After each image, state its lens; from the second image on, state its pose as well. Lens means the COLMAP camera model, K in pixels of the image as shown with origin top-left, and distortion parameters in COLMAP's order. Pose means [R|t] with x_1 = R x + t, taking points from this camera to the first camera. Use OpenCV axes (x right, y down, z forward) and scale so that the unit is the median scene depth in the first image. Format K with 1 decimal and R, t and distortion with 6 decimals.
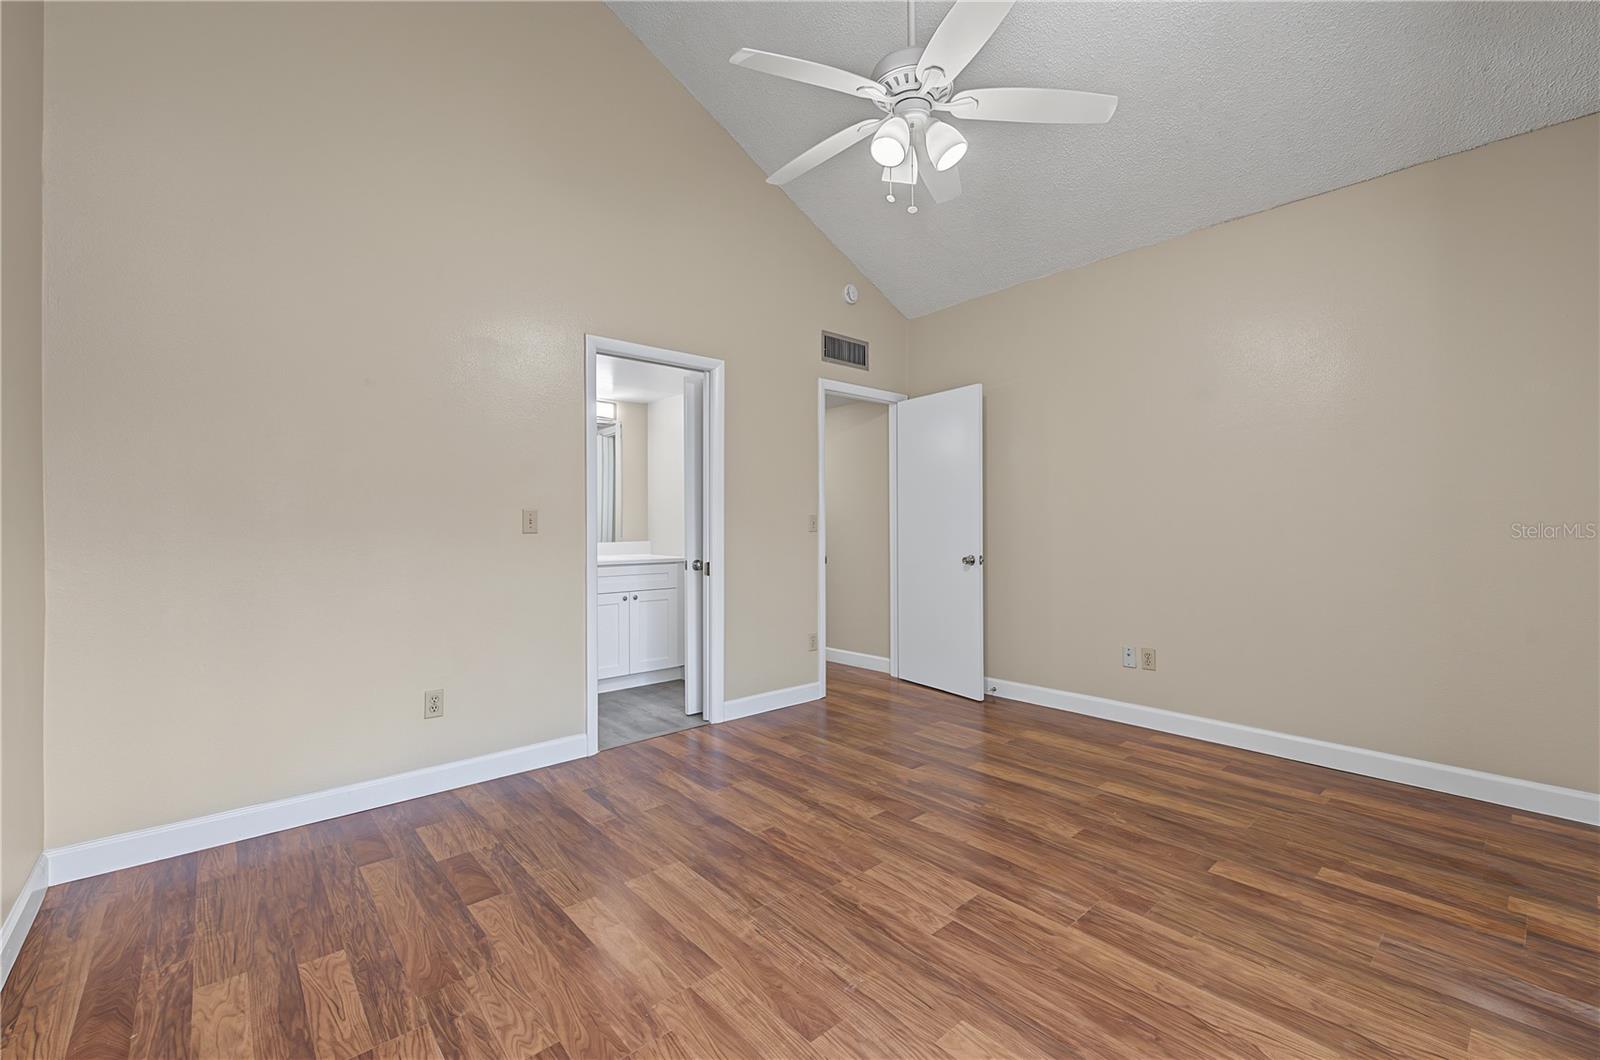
lens RADIAL K [[671.0, 0, 800.0], [0, 671.0, 530.0], [0, 0, 1]] dist [0.011840, -0.000193]
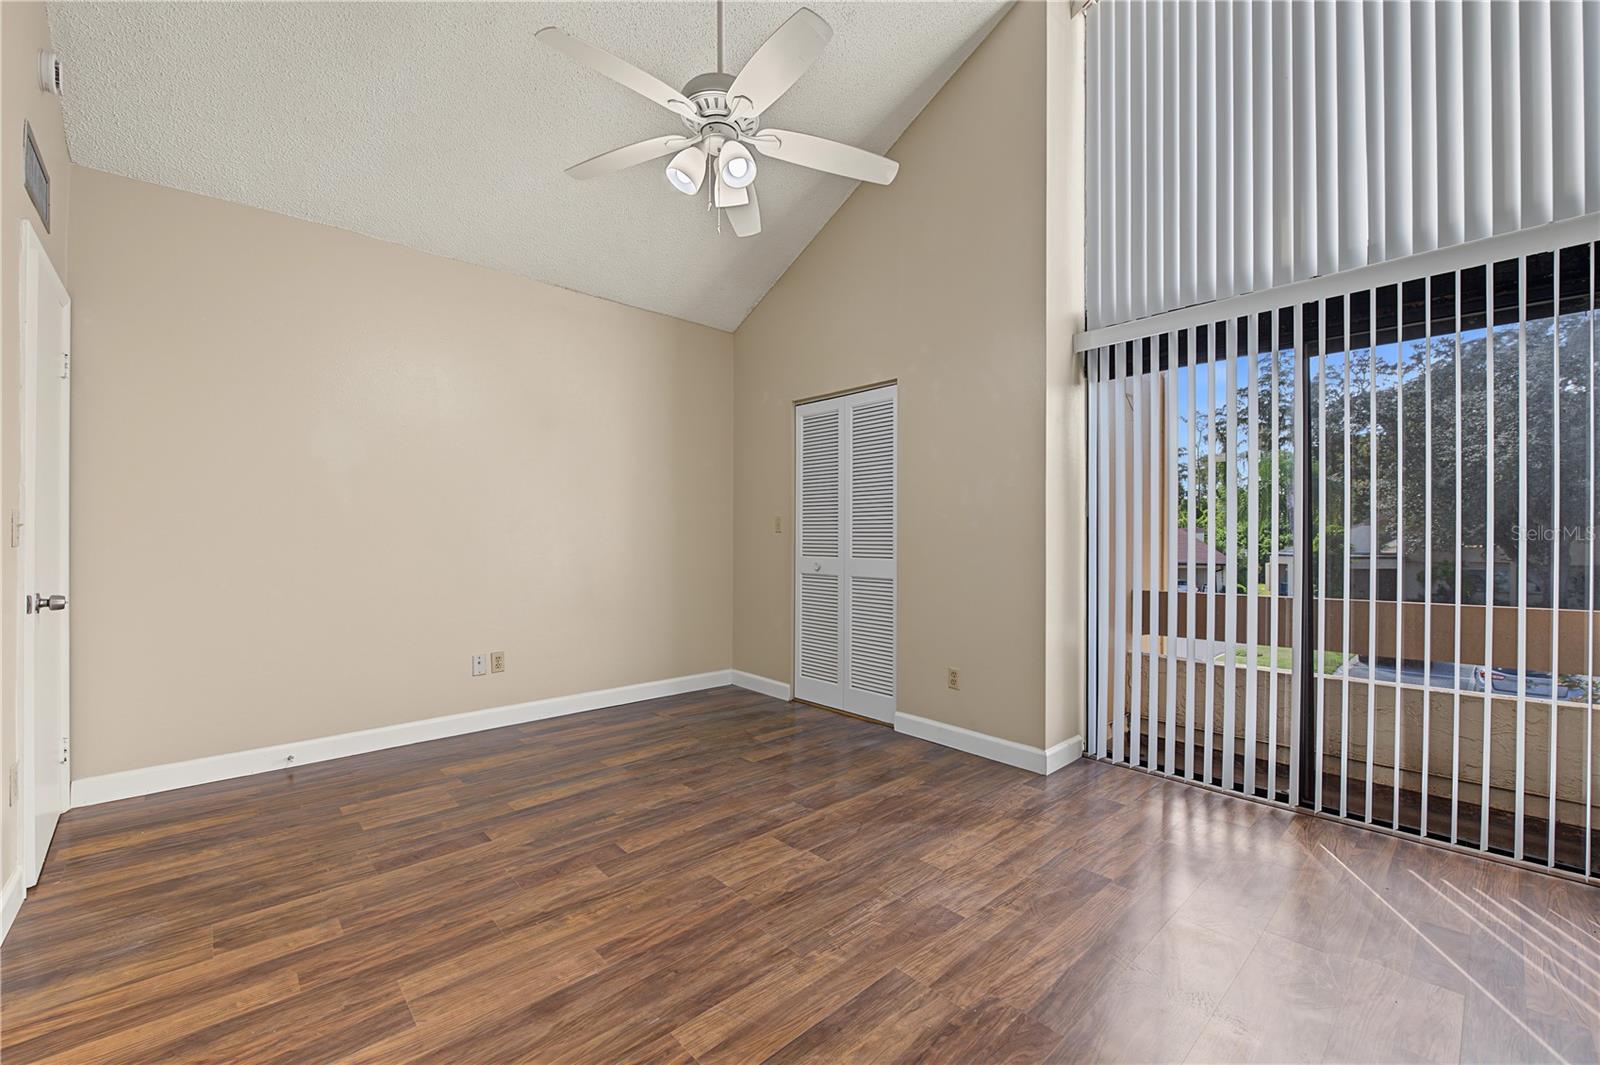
lens RADIAL K [[652.4, 0, 802.3], [0, 652.4, 534.3], [0, 0, 1]] dist [0.002901, -0.003653]
pose [[-0.028091, 0.008092, 0.999573, -0.754431], [0.005824, 0.999952, -0.007931, 0.004055], [-0.999588, 0.005598, -0.028136, 0.802081]]
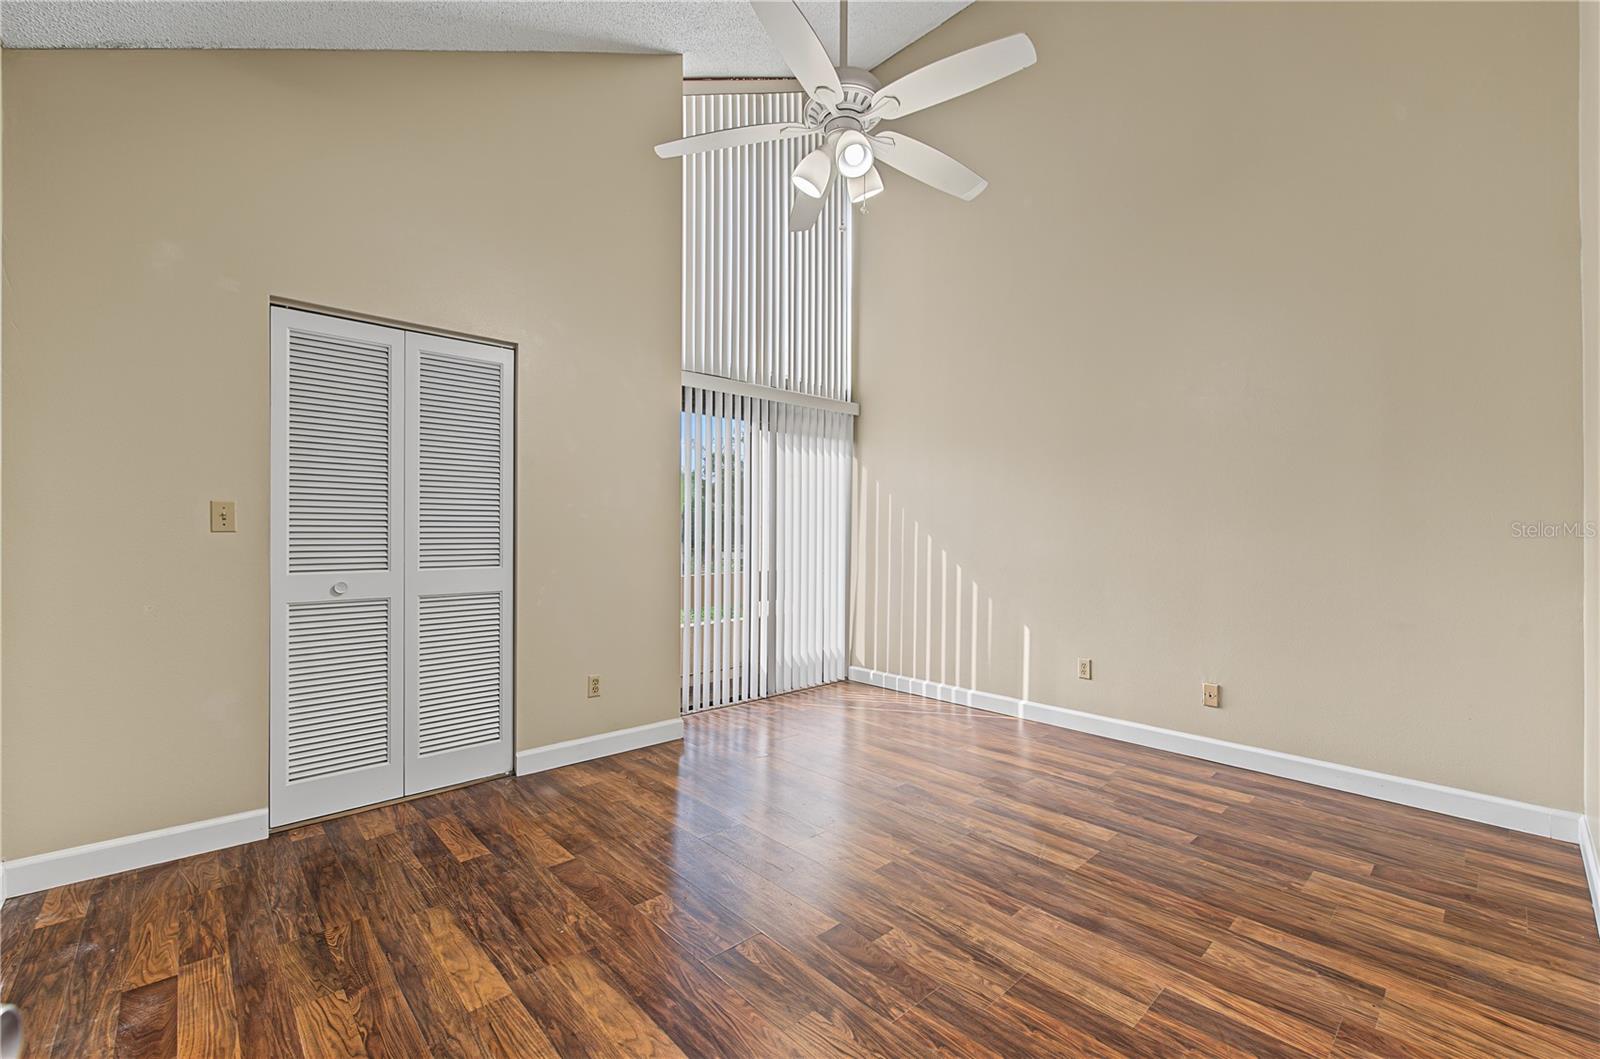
lens RADIAL K [[652.4, 0, 802.3], [0, 652.4, 531.3], [0, 0, 1]] dist [0.002901, -0.003653]
pose [[-0.999505, 0.000510, -0.031469, 0.236389], [0.000370, 0.999990, 0.004467, -0.020651], [0.031471, 0.004453, -0.999495, 1.782372]]
